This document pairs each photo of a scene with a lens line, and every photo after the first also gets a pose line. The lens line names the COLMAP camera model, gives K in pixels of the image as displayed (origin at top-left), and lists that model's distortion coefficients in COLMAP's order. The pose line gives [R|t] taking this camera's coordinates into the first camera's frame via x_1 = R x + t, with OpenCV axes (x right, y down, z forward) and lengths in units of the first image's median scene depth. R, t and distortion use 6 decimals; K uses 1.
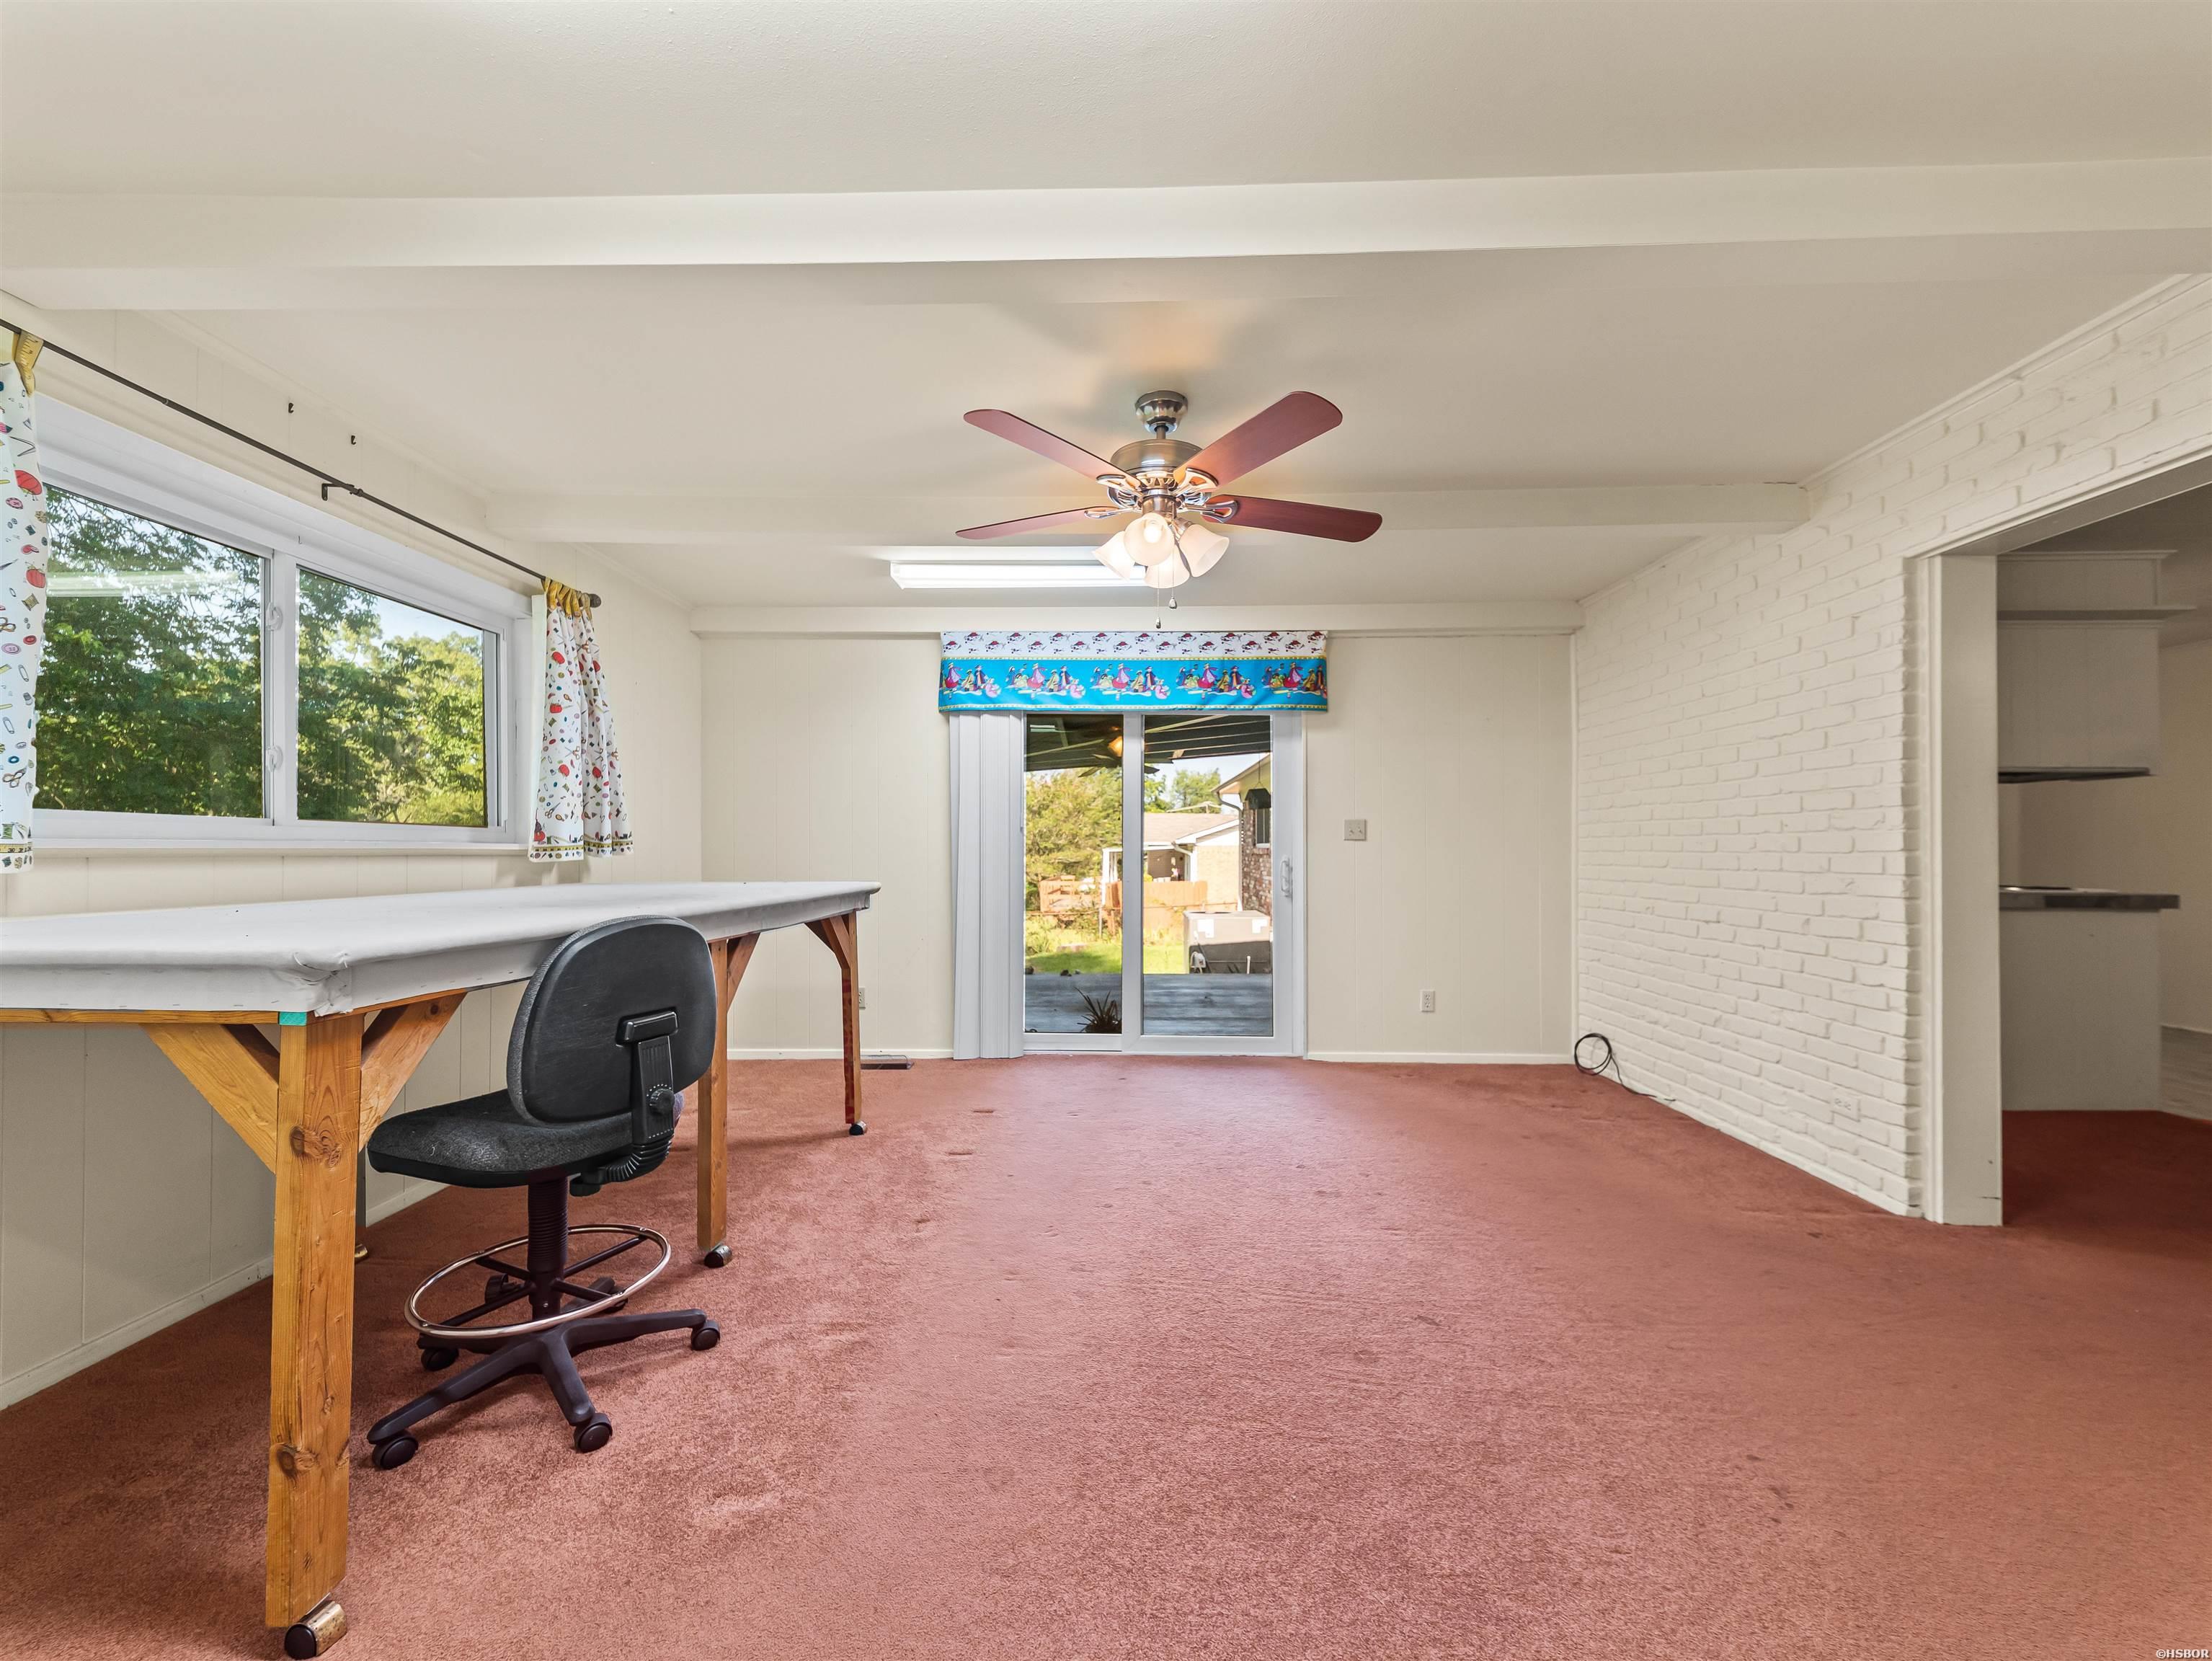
lens RADIAL K [[871.8, 0, 1122.6], [0, 871.8, 844.8], [0, 0, 1]] dist [0.040669, -0.014072]
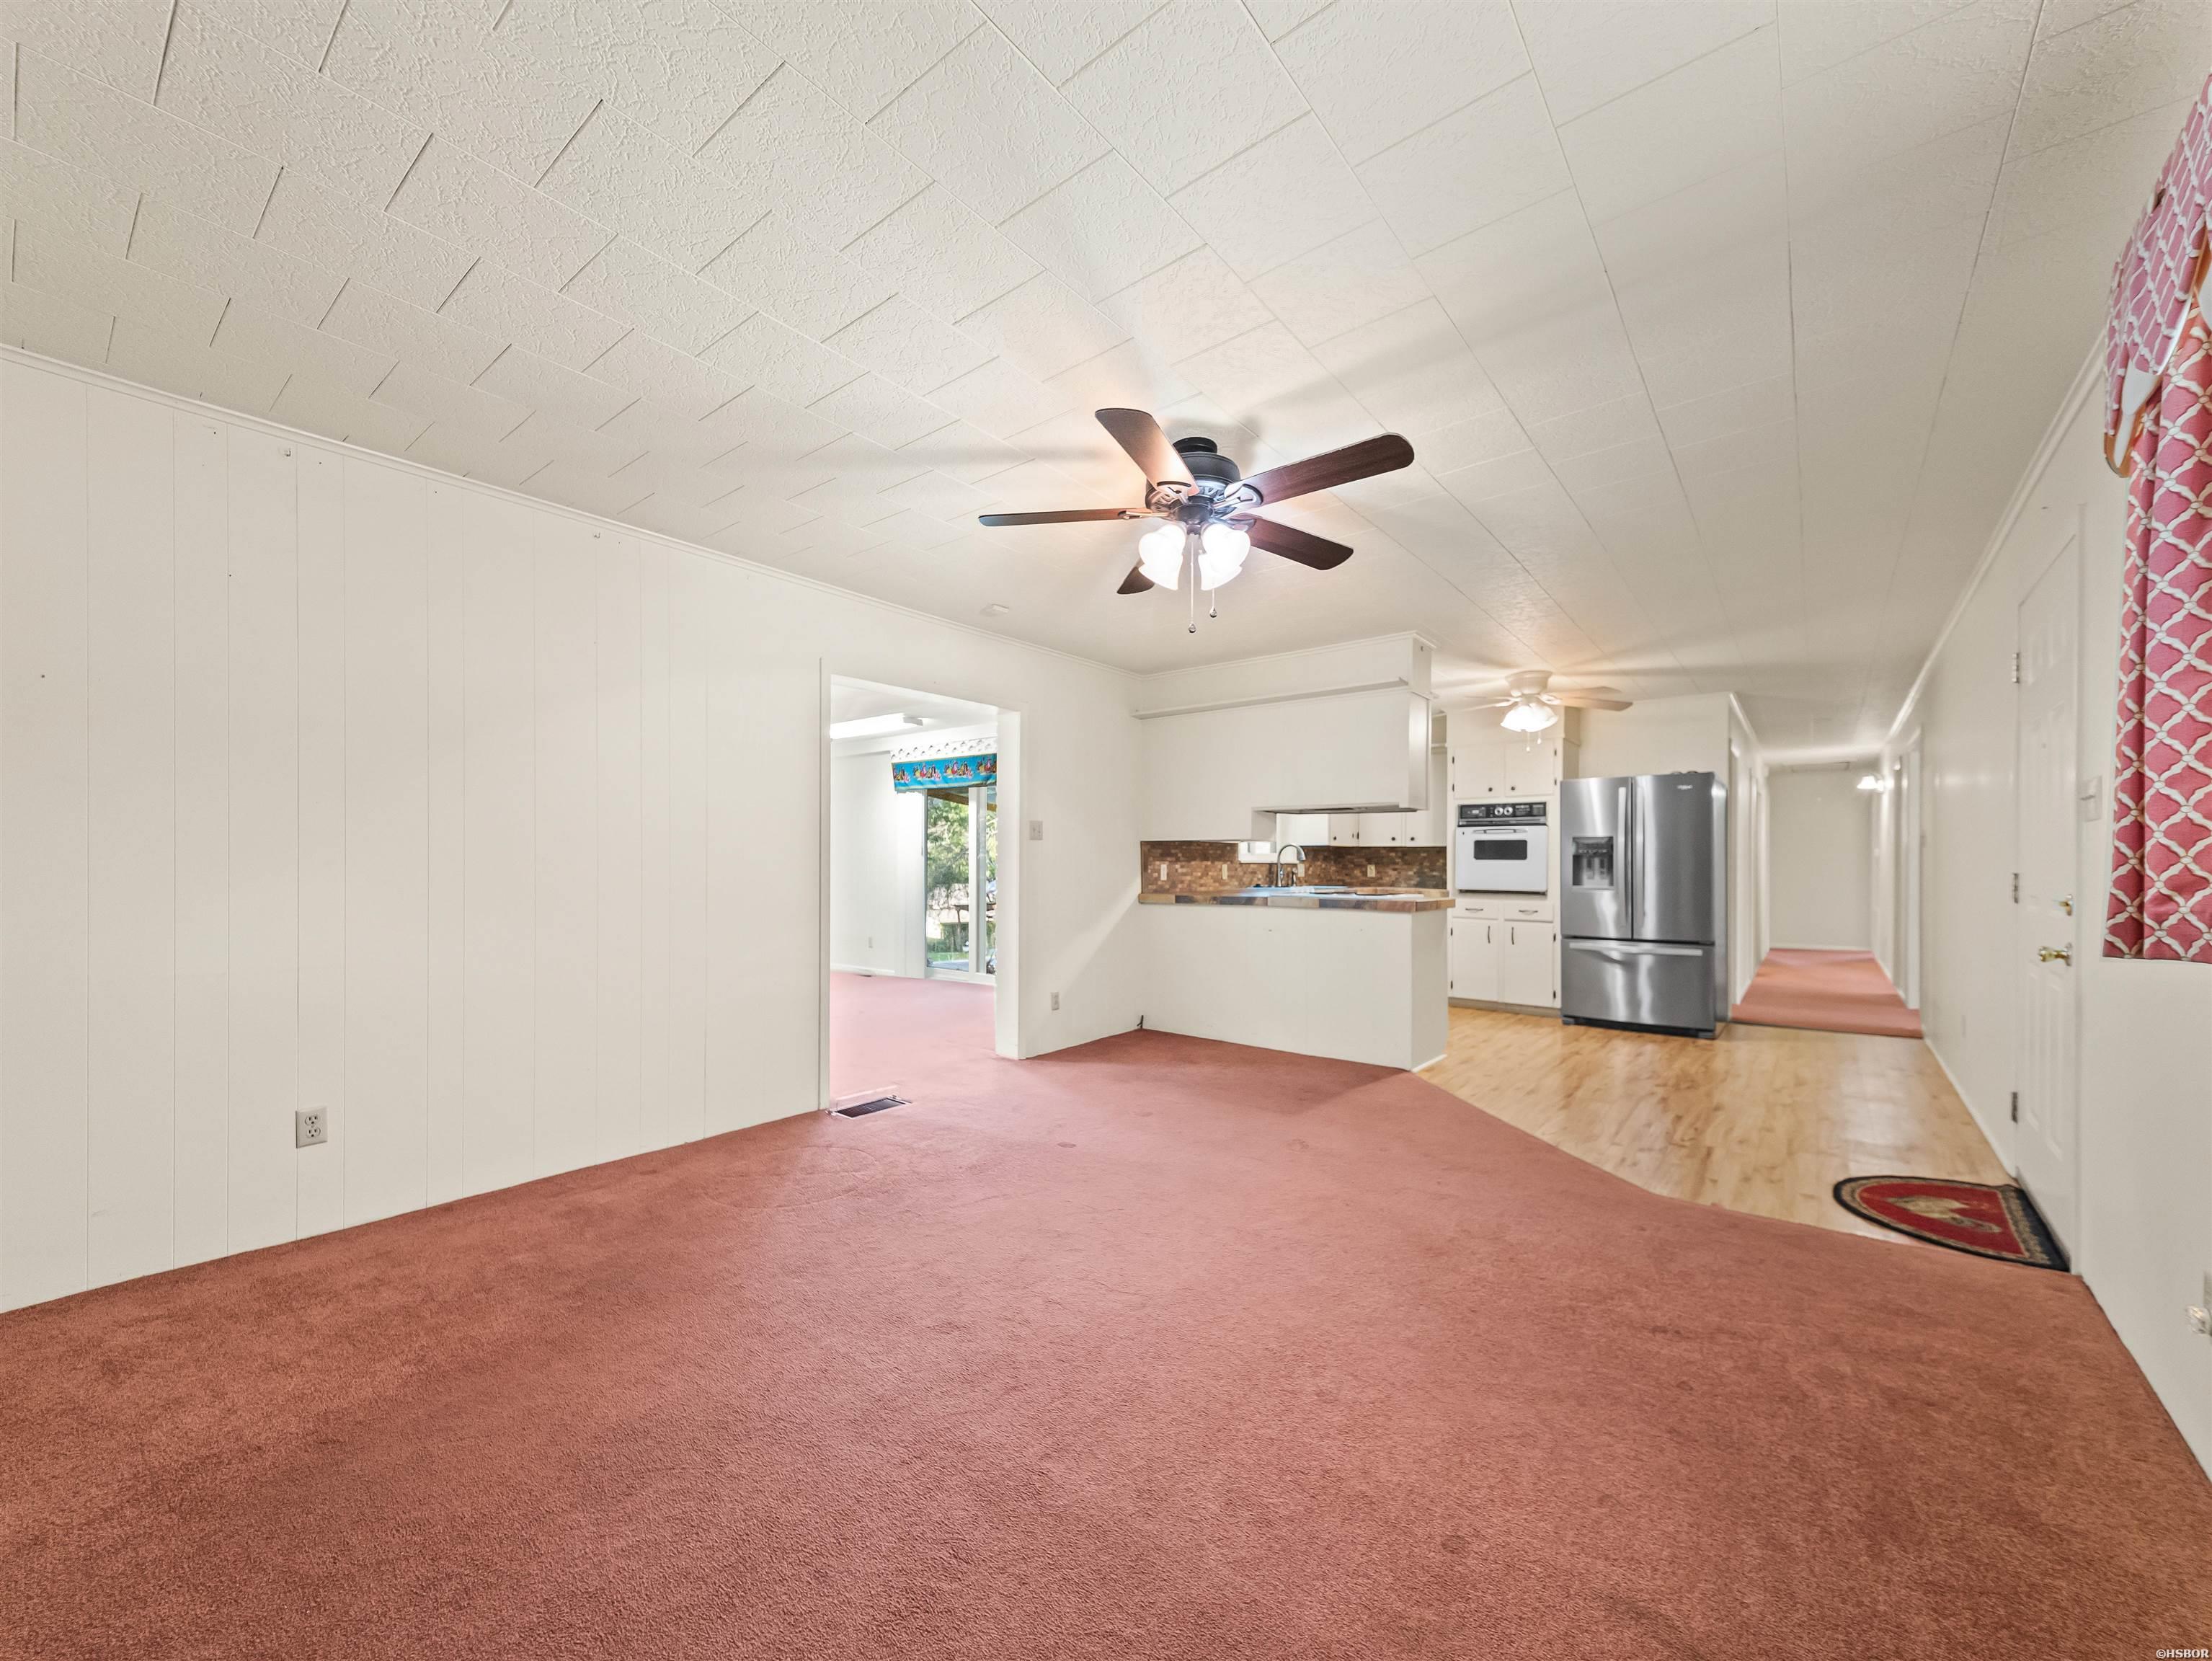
lens RADIAL K [[831.7, 0, 1120.5], [0, 831.7, 857.8], [0, 0, 1]] dist [0.029401, -0.011469]
pose [[0.789384, -0.004085, -0.613886, 1.732913], [0.000143, 0.999979, -0.006471, -0.000734], [0.613899, 0.005020, 0.789369, -0.150897]]
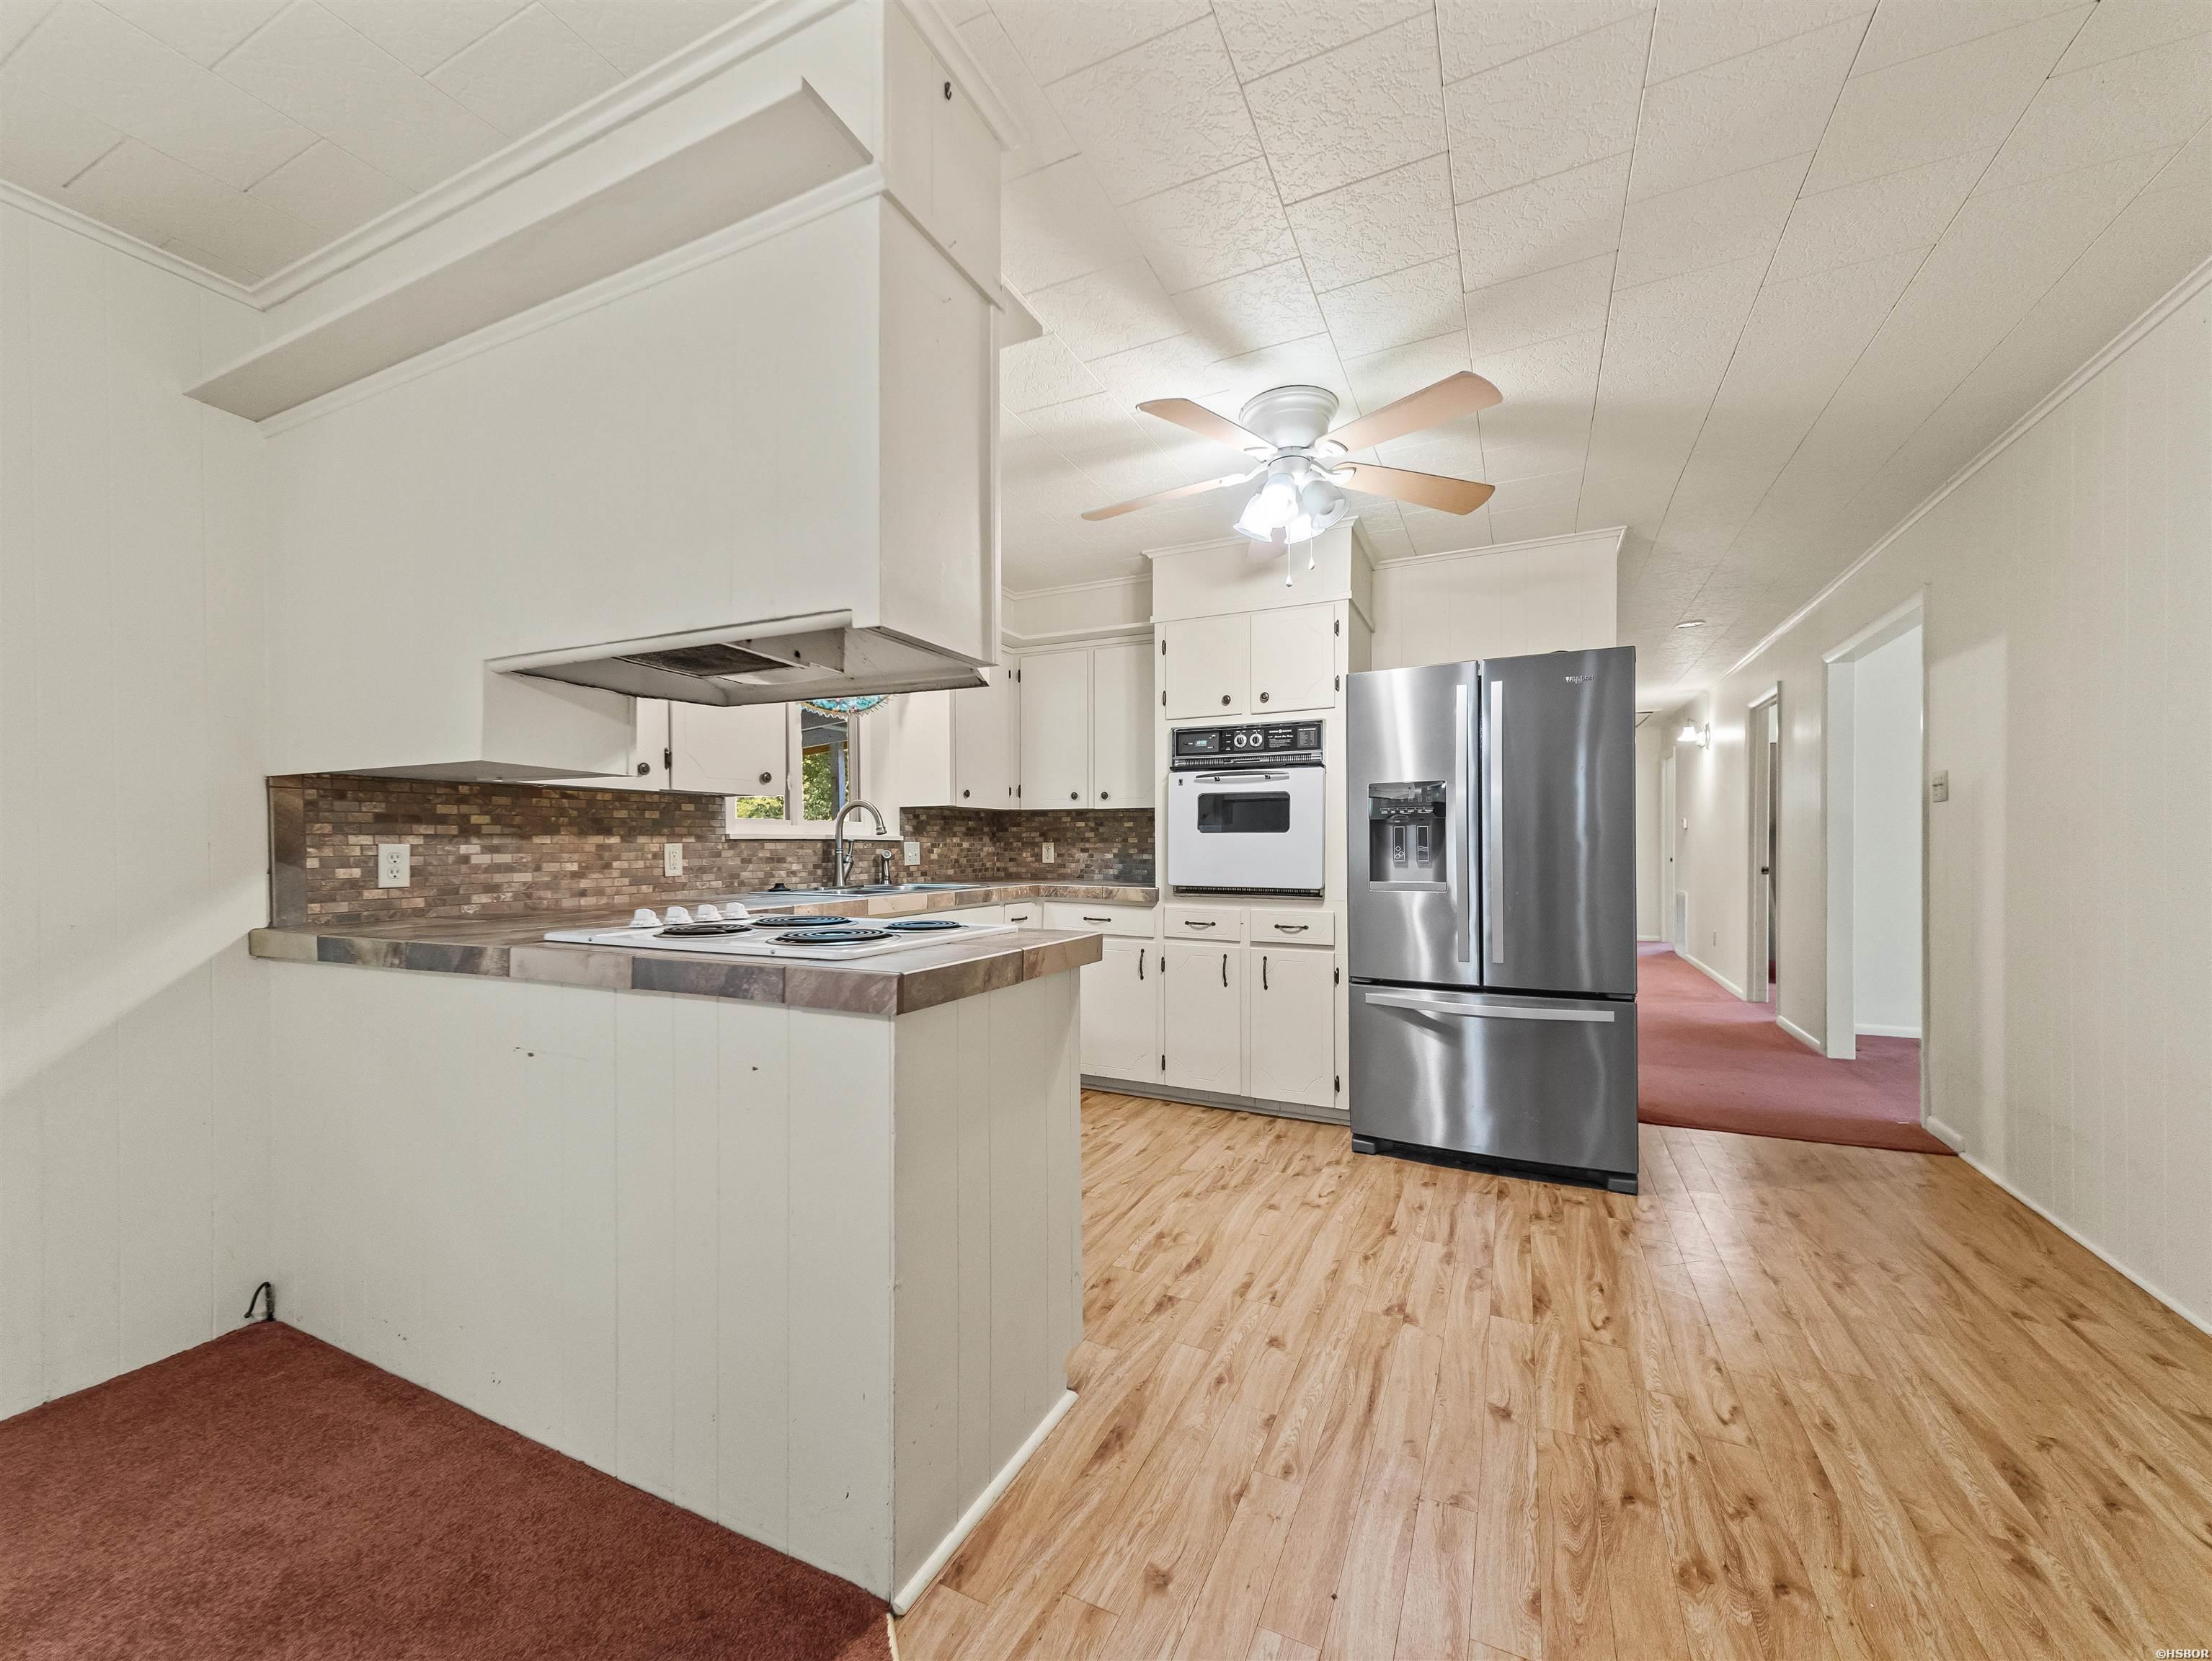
lens RADIAL K [[854.7, 0, 1102.4], [0, 854.7, 838.9], [0, 0, 1]] dist [0.034040, -0.012866]
pose [[0.908421, -0.007642, -0.417986, 1.536242], [0.006521, 0.999970, -0.004109, 0.003936], [0.418005, 0.001007, 0.908444, 0.815455]]
